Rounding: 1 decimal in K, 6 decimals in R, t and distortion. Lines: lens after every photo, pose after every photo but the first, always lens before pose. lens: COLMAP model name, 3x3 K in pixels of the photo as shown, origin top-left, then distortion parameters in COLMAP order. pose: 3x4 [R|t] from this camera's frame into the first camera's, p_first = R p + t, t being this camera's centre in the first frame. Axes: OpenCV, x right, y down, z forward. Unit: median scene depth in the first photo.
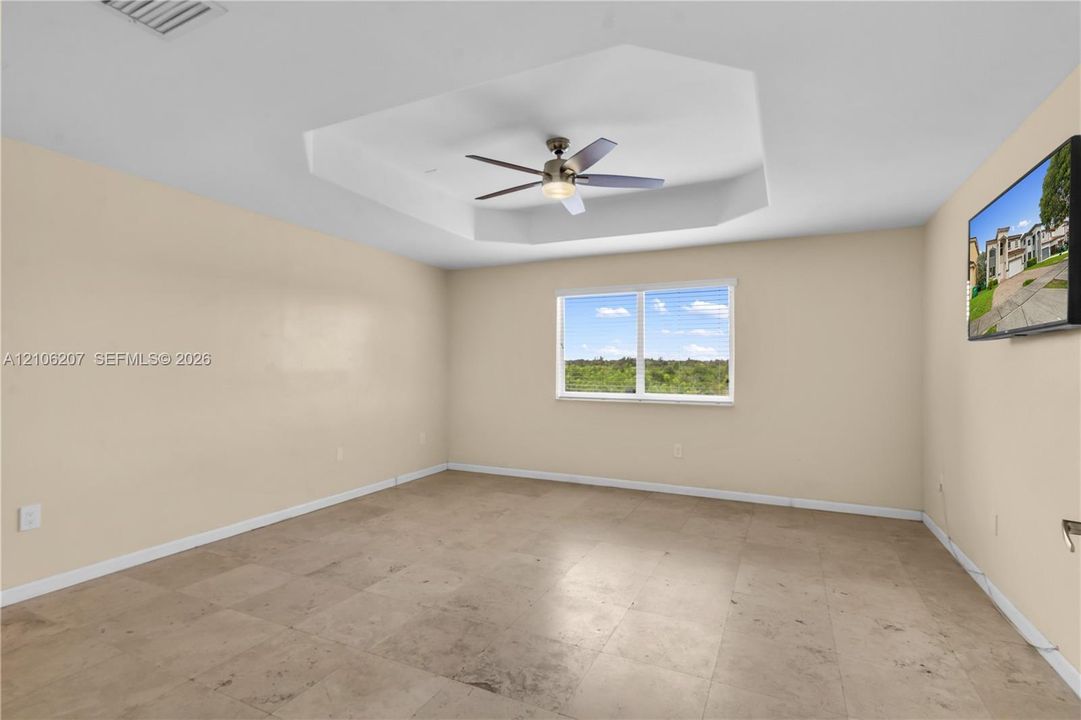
lens RADIAL K [[530.4, 0, 523.2], [0, 530.4, 373.2], [0, 0, 1]] dist [0.001974, 0.000223]
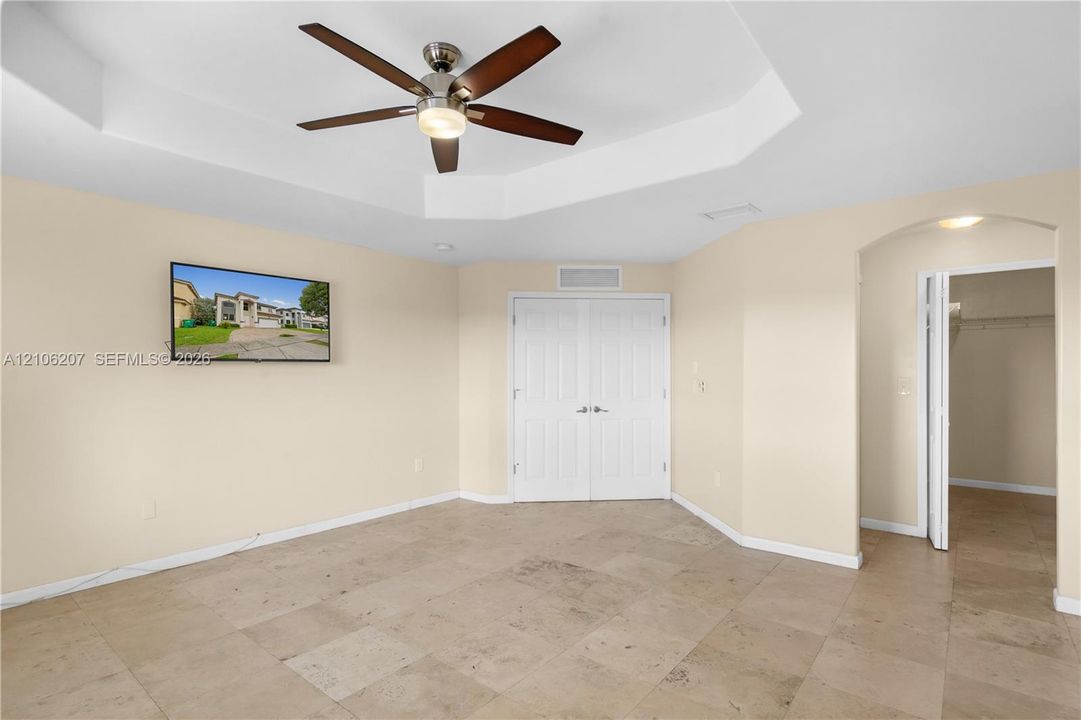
lens RADIAL K [[530.4, 0, 523.2], [0, 530.4, 373.2], [0, 0, 1]] dist [0.001974, 0.000223]
pose [[-0.973071, -0.005737, 0.230432, -0.248914], [-0.001888, 0.999855, 0.016921, -0.057651], [-0.230496, 0.016030, -0.972941, 2.161191]]
